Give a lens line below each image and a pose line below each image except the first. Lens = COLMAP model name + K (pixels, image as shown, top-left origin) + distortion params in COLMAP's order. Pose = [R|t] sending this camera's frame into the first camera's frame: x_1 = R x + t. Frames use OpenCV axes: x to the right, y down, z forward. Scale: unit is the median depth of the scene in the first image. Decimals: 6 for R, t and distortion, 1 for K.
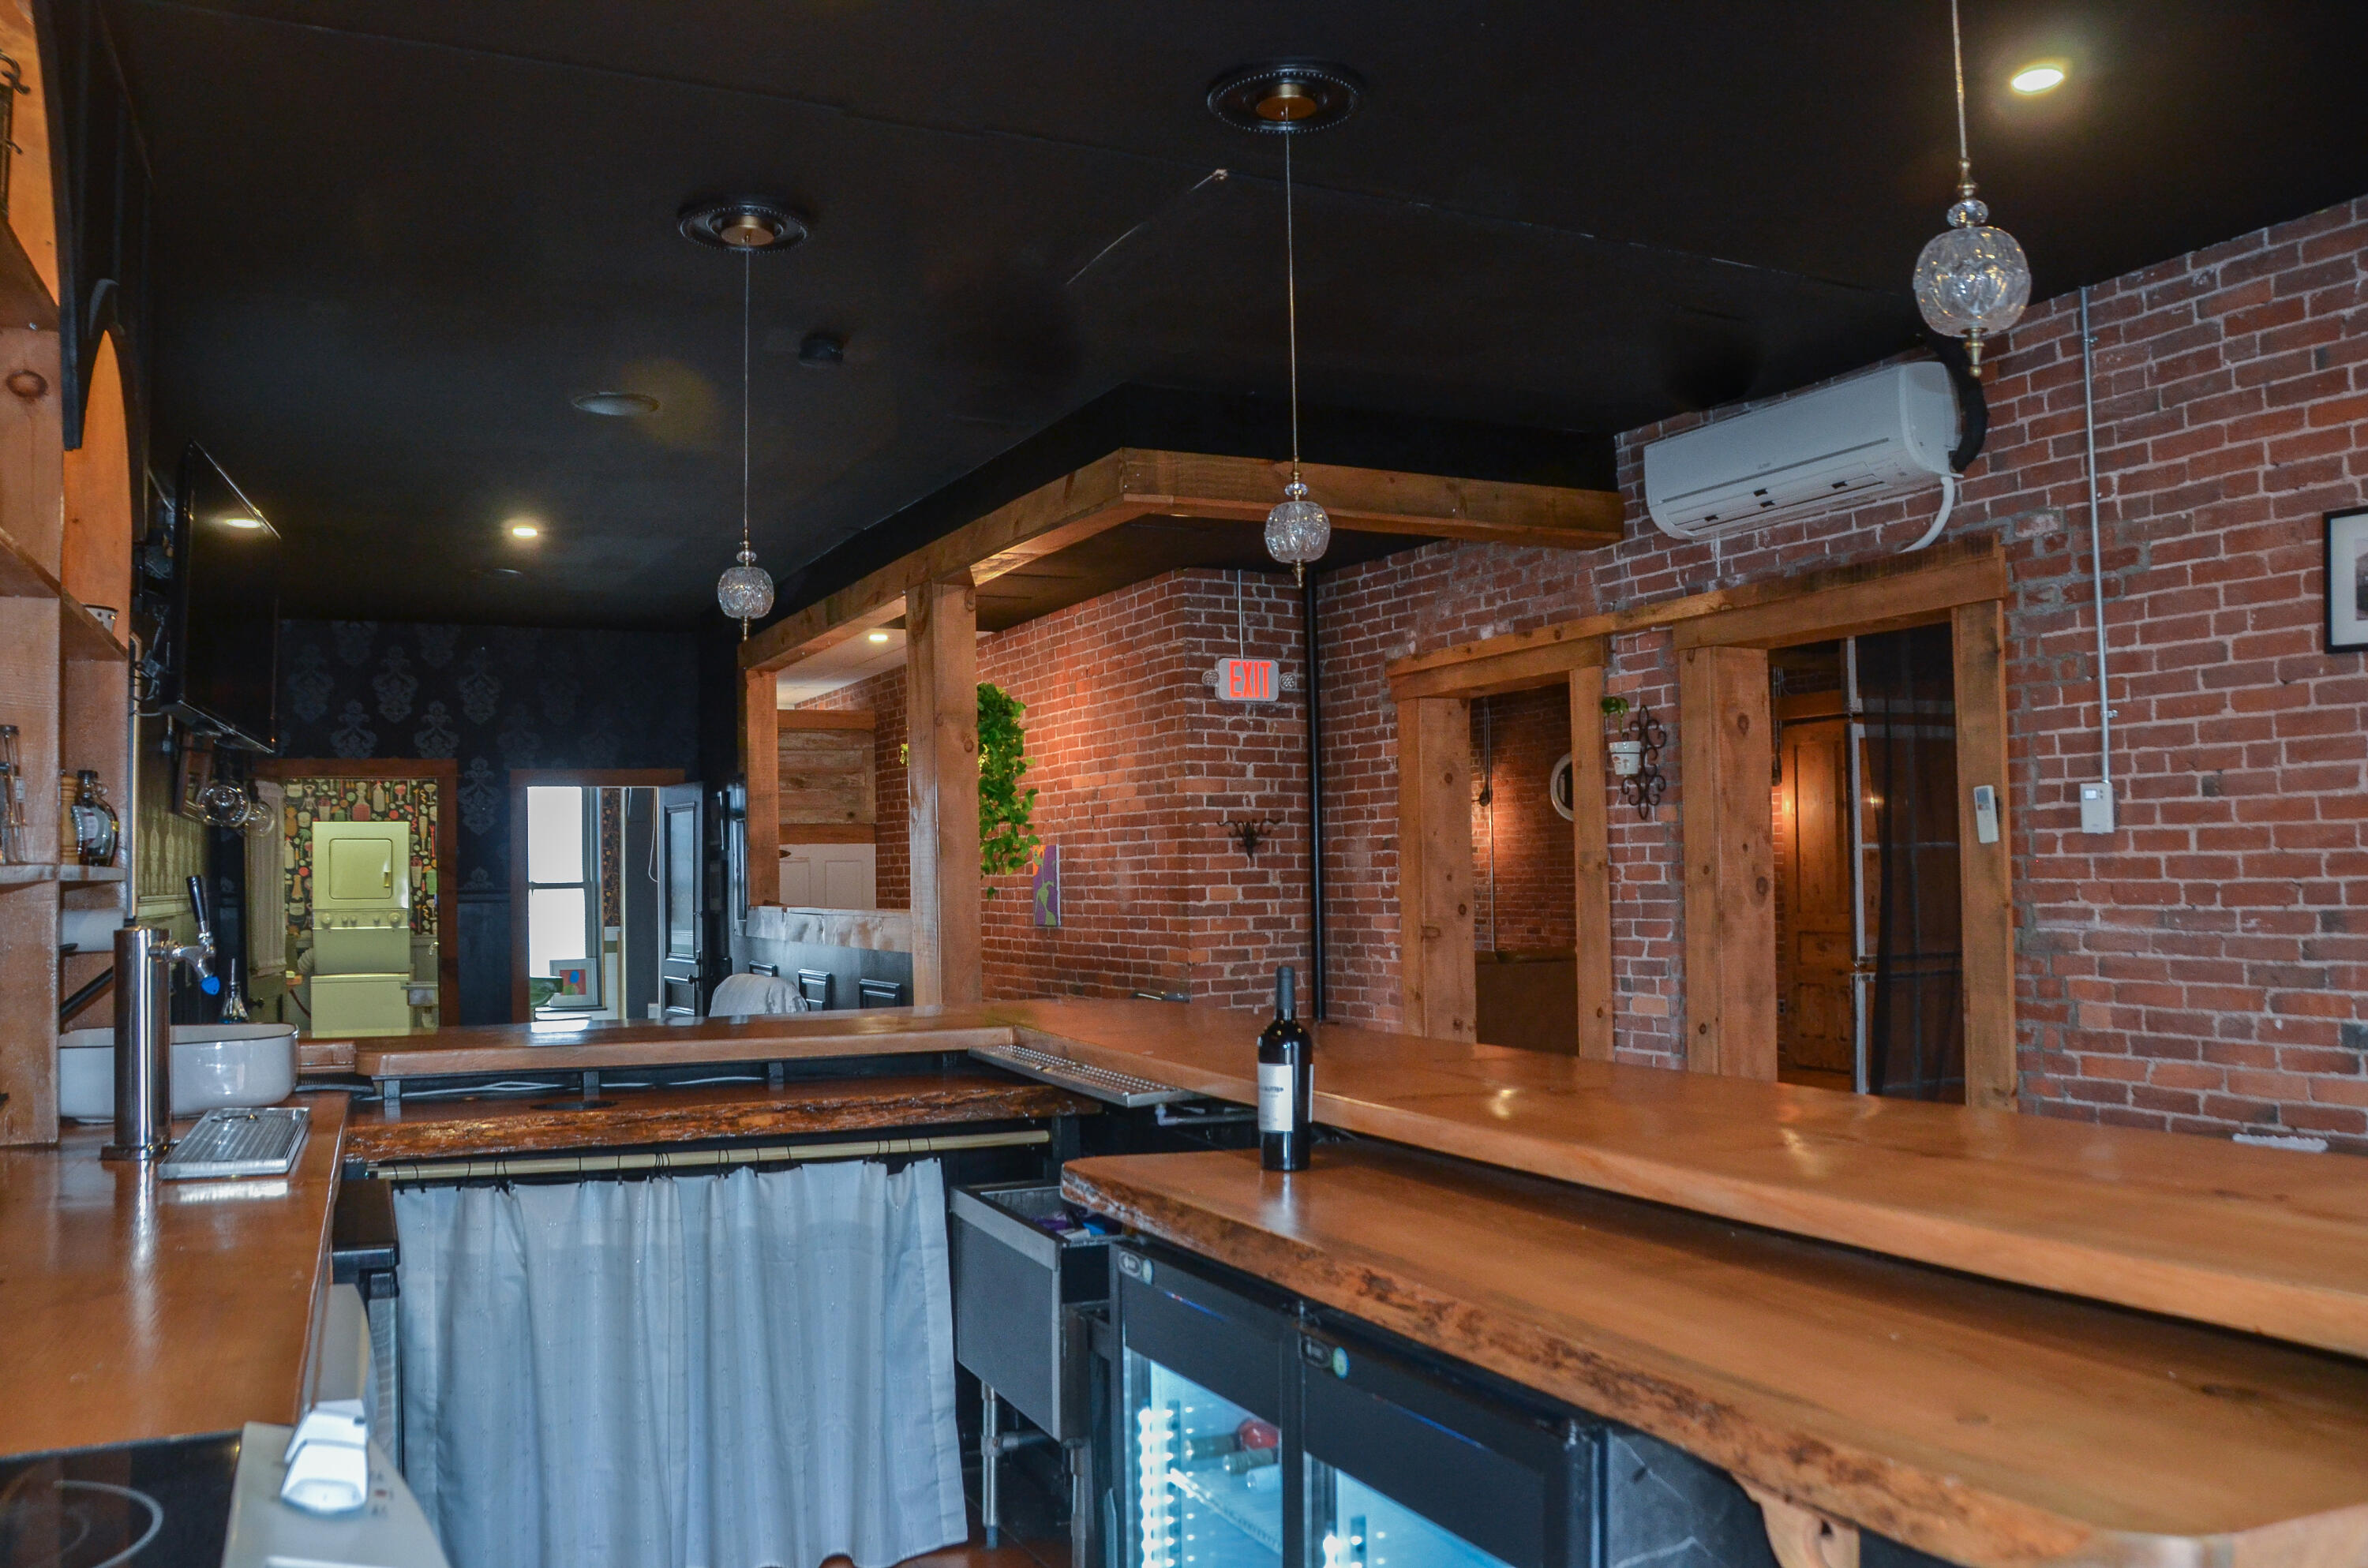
lens RADIAL K [[1837.0, 0, 1170.5], [0, 1837.0, 805.6], [0, 0, 1]] dist [-0.170190, 0.132978]
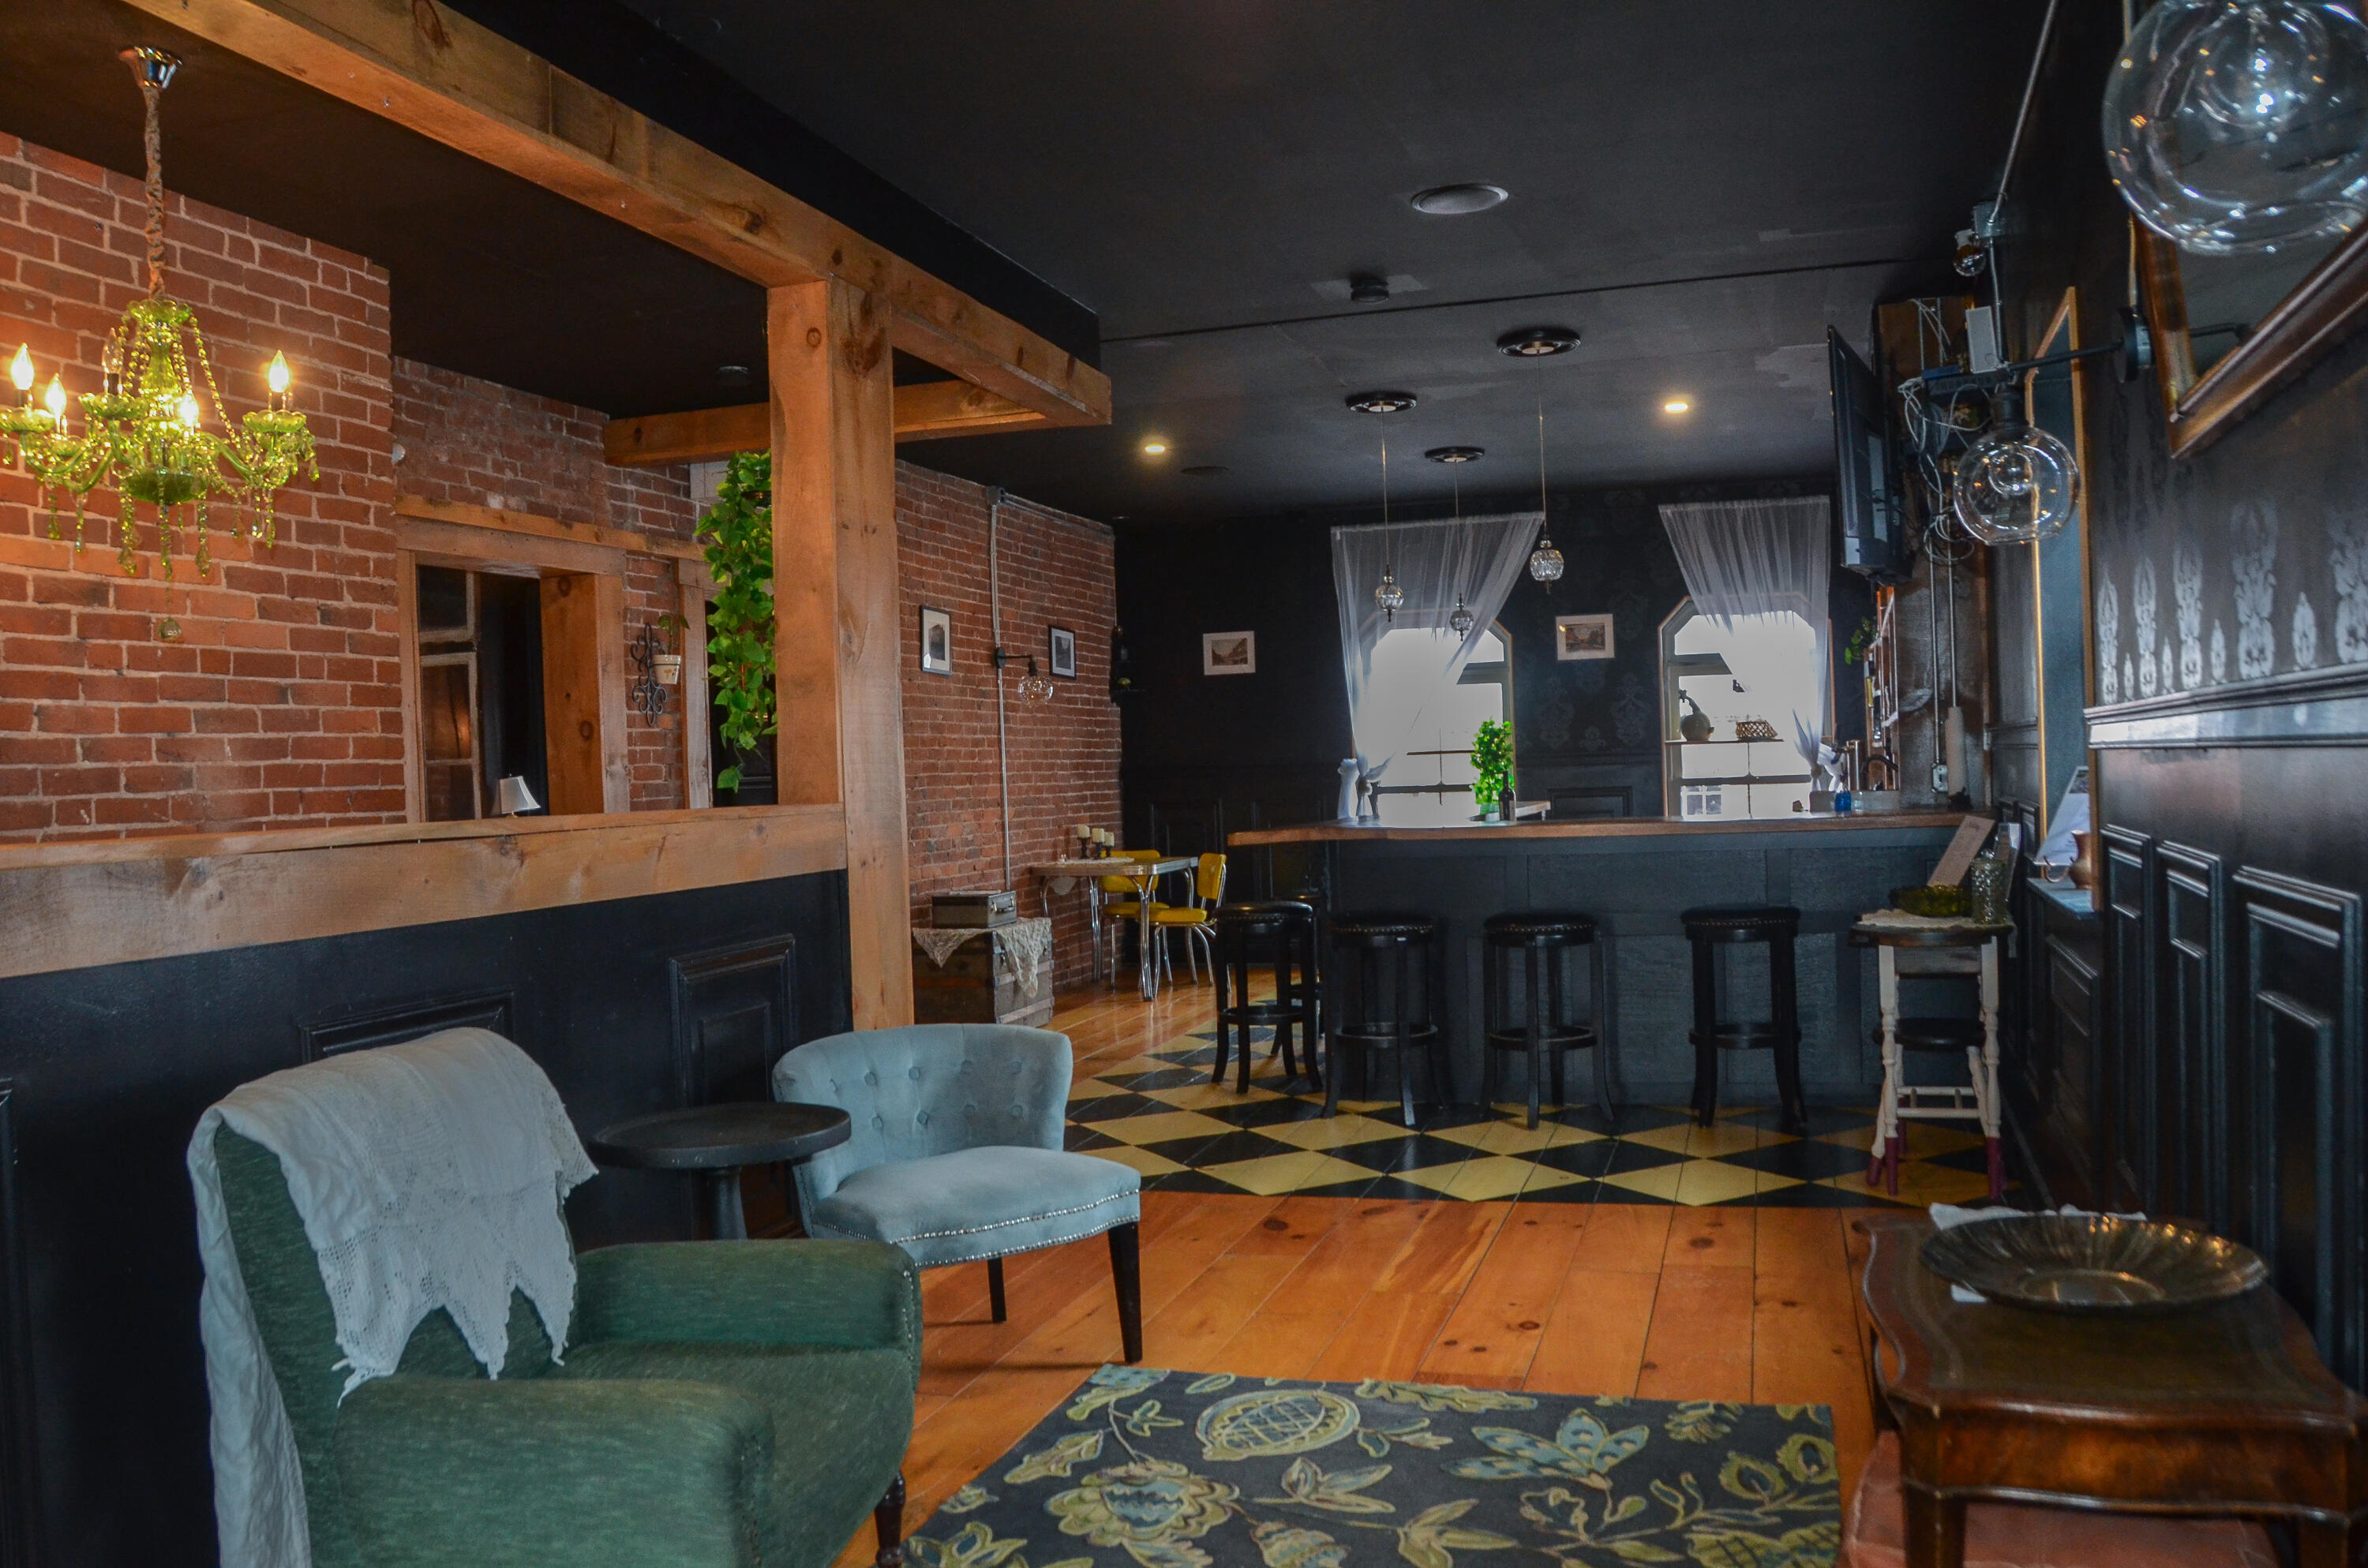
lens RADIAL K [[1837.0, 0, 1170.5], [0, 1837.0, 805.6], [0, 0, 1]] dist [-0.170190, 0.132978]
pose [[-0.711675, 0.029656, 0.701883, -0.592036], [0.022128, 0.999559, -0.019797, 0.068015], [-0.702161, 0.001442, -0.712017, 1.247043]]
